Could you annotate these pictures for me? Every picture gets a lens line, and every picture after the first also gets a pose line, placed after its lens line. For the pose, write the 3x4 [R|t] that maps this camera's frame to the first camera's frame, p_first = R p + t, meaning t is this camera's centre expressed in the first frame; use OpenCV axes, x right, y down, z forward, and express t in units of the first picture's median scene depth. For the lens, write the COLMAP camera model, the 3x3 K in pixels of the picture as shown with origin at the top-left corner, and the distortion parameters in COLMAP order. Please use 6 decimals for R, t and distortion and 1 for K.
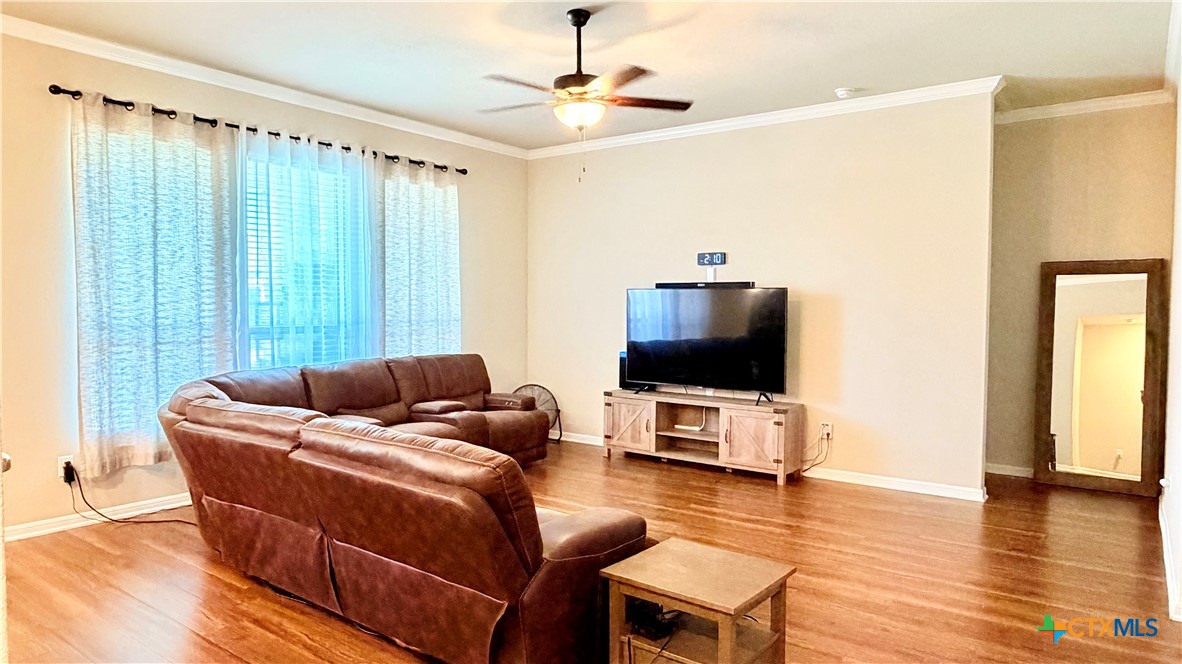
lens RADIAL K [[719.2, 0, 591.0], [0, 719.2, 332.0], [0, 0, 1]] dist [0.004062, 0.001497]
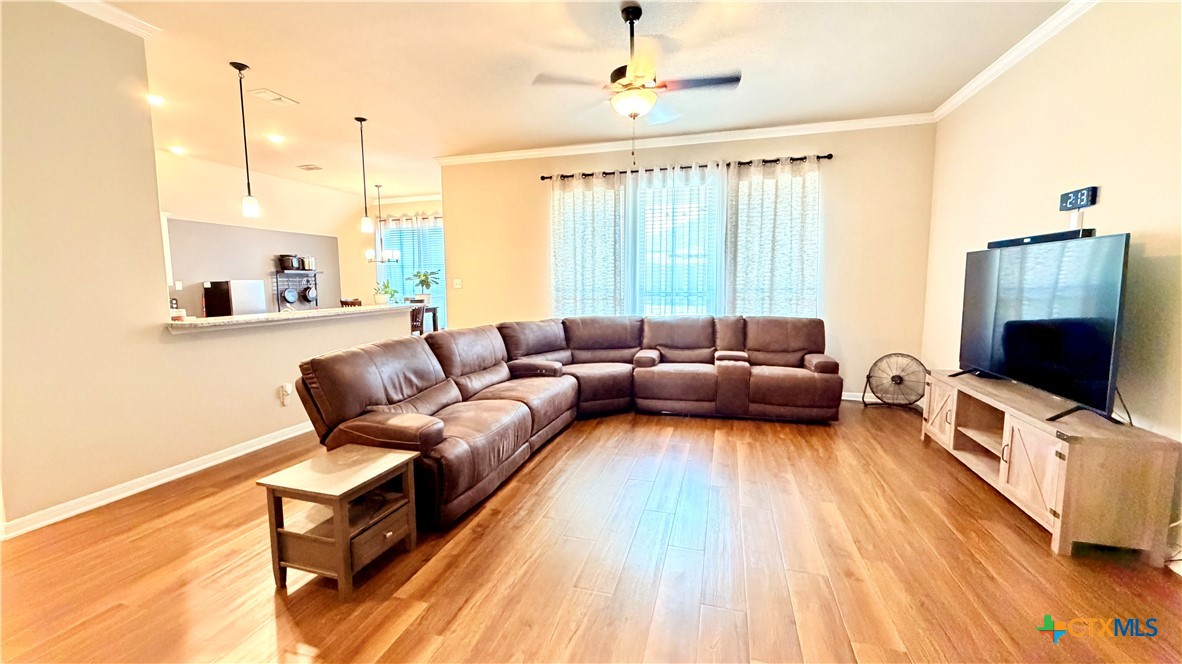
lens RADIAL K [[459.0, 0, 591.0], [0, 459.0, 332.0], [0, 0, 1]] dist [-0.009476, 0.000035]
pose [[0.371373, 0.091249, -0.923989, 0.457815], [-0.024867, 0.995780, 0.088344, -0.004092], [0.928151, -0.009832, 0.372075, 0.470677]]
